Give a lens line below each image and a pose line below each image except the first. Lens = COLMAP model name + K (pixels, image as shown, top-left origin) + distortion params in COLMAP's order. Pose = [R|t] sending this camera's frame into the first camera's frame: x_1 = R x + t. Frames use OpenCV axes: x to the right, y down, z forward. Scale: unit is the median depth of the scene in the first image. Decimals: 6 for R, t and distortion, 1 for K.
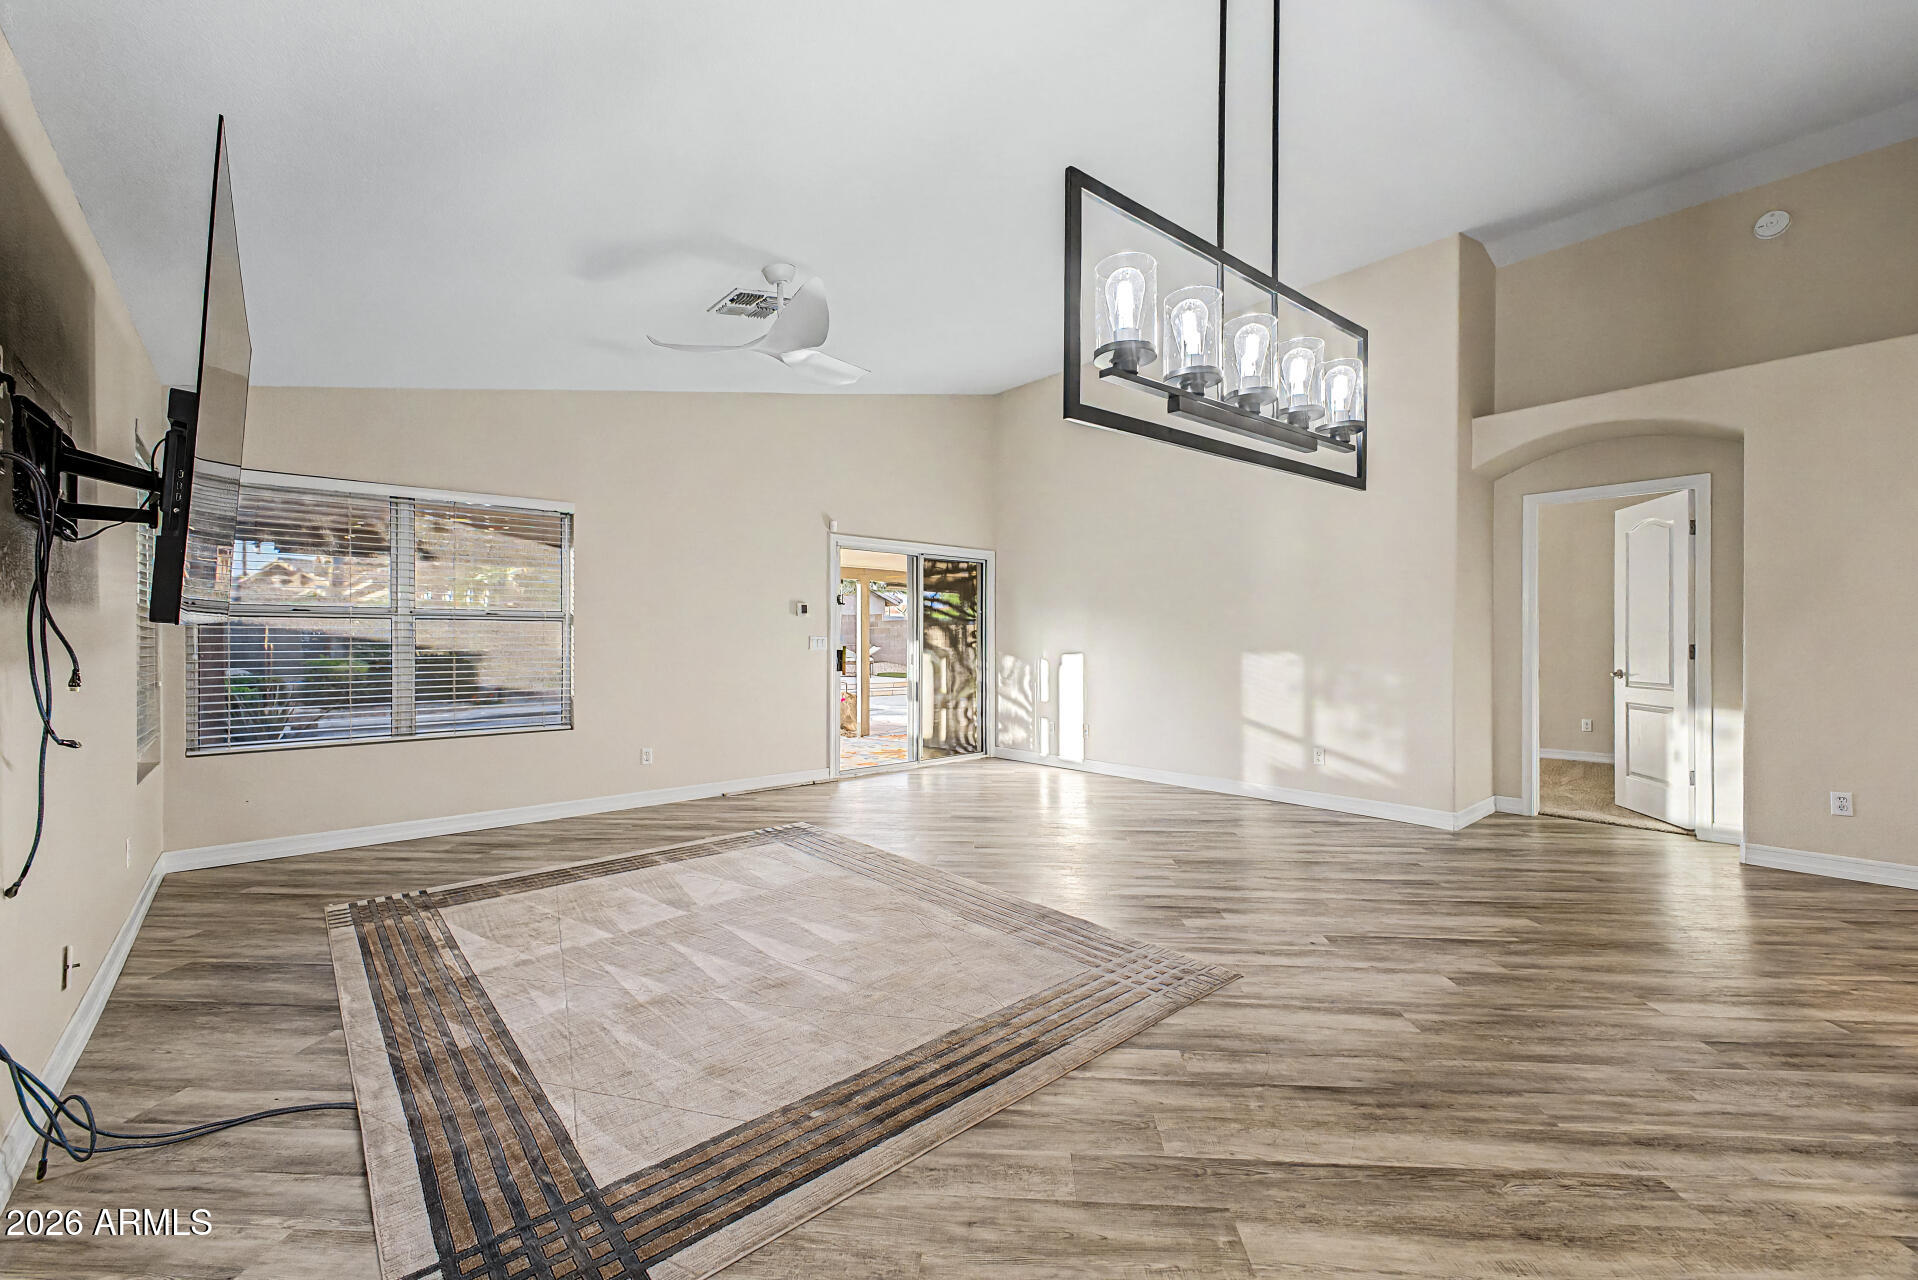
lens RADIAL K [[764.4, 0, 959.0], [0, 764.4, 640.0], [0, 0, 1]] dist [0.019360, -0.005774]
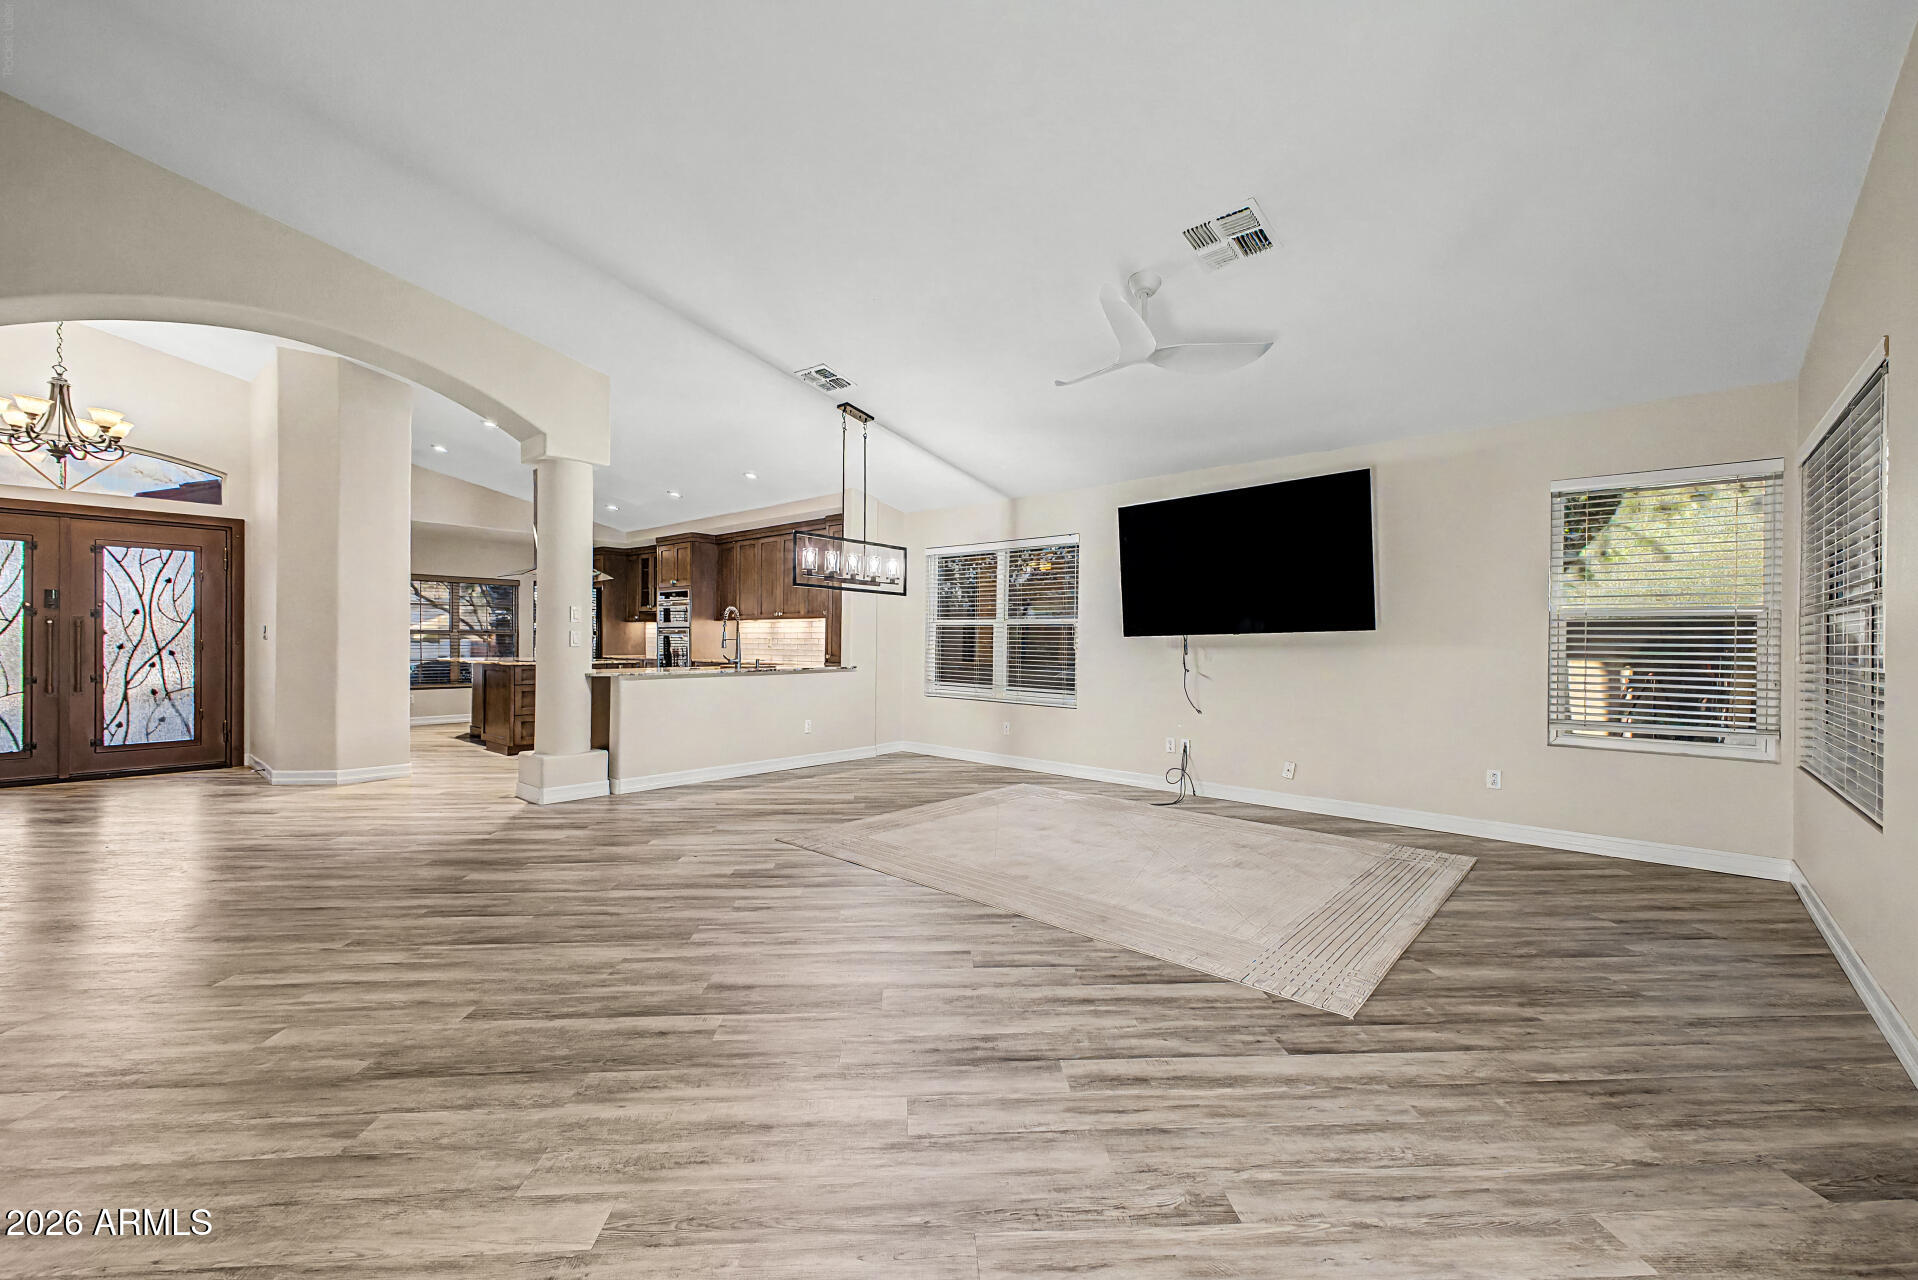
lens RADIAL K [[777.3, 0, 963.8], [0, 777.3, 633.2], [0, 0, 1]] dist [0.020095, 0.000073]
pose [[-0.991212, -0.005706, -0.132159, 0.145609], [-0.004082, 0.999913, -0.012555, 0.008643], [0.132219, -0.011905, -0.991149, 2.099944]]
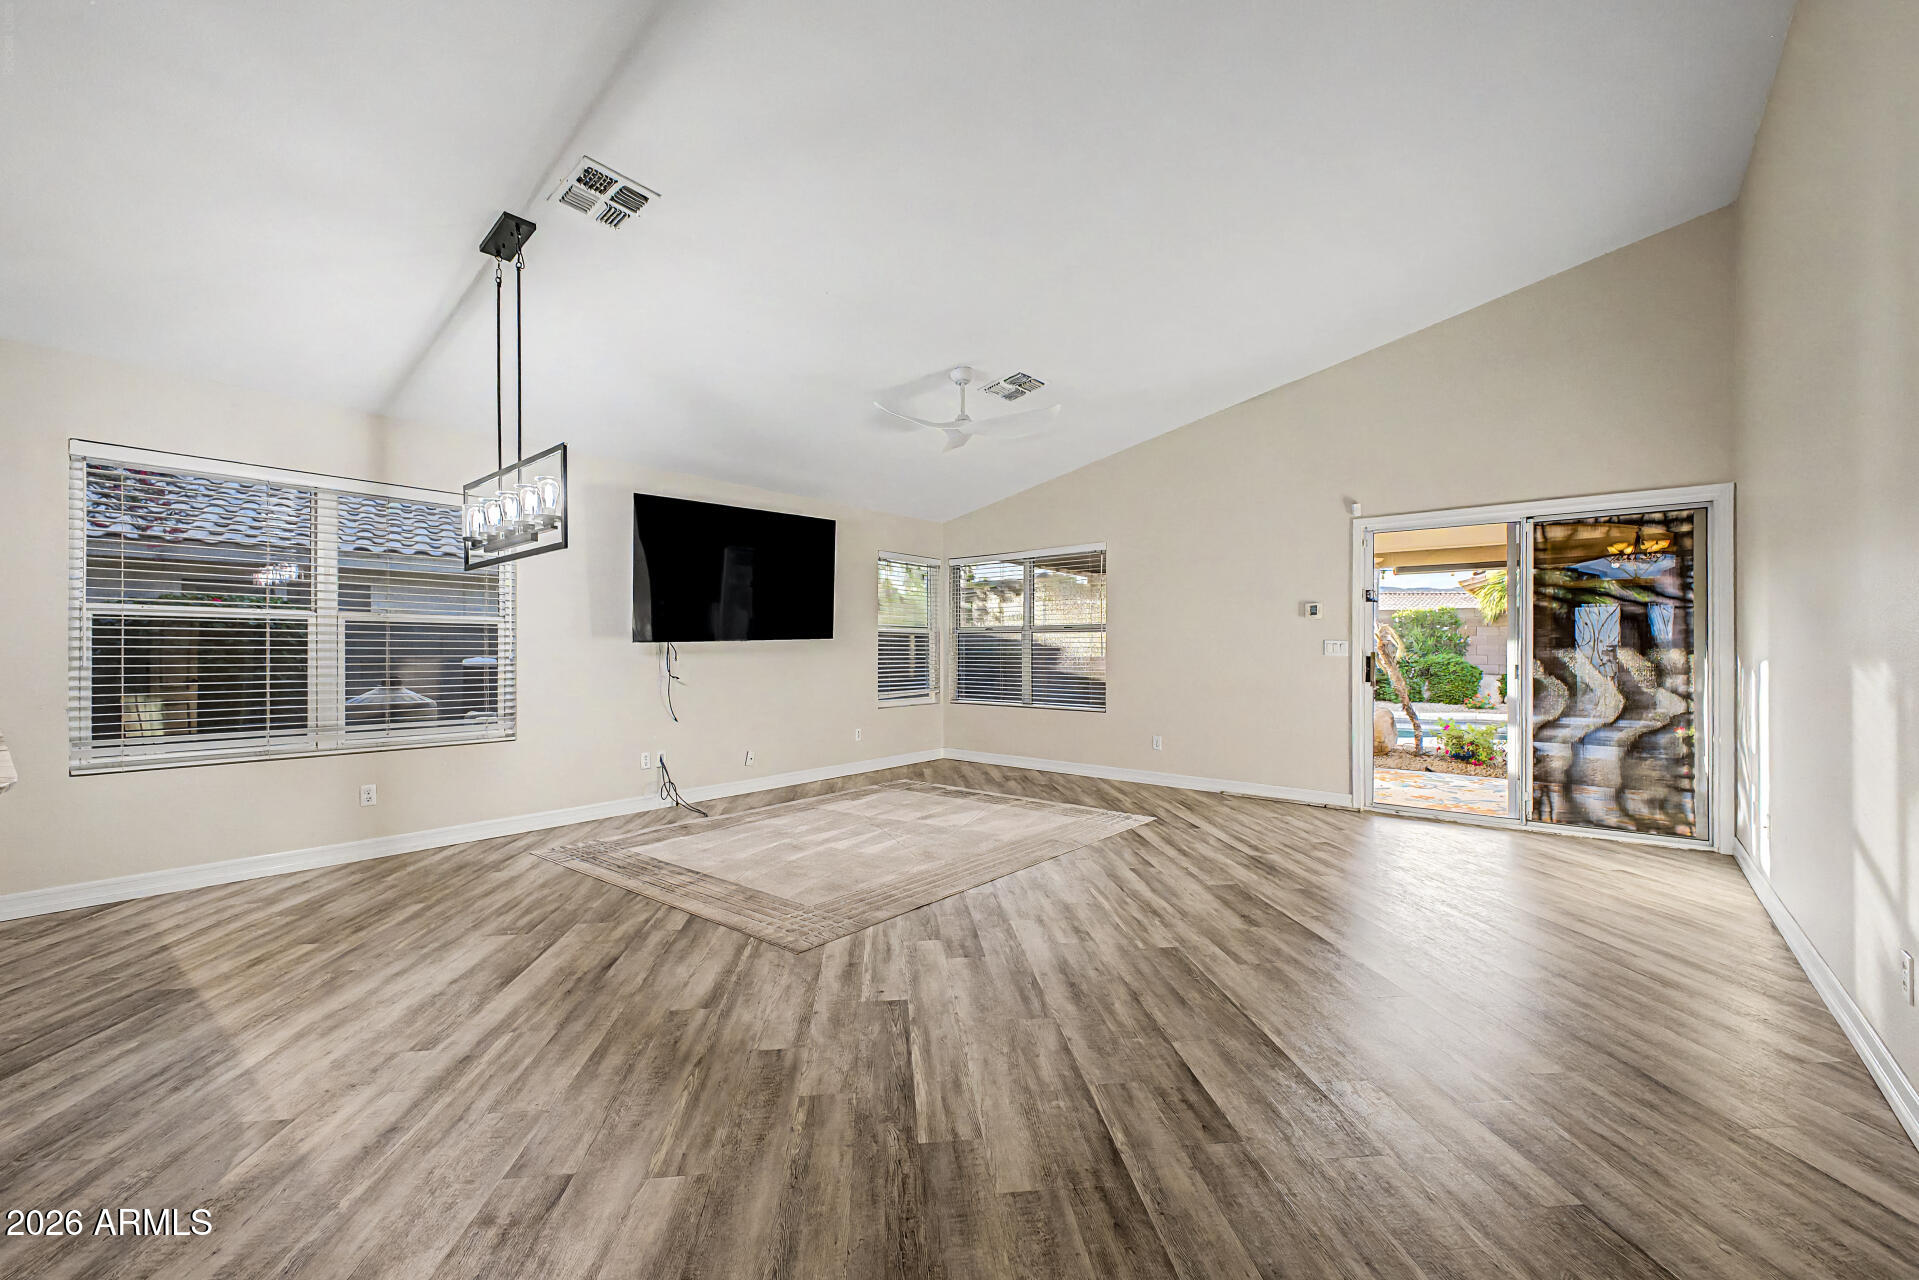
lens RADIAL K [[777.7, 0, 964.3], [0, 777.7, 633.2], [0, 0, 1]] dist [0.020095, 0.000073]
pose [[0.174249, -0.015253, -0.984584, 1.163477], [0.003919, 0.999883, -0.014797, -0.001527], [0.984694, -0.001281, 0.174288, 0.803988]]
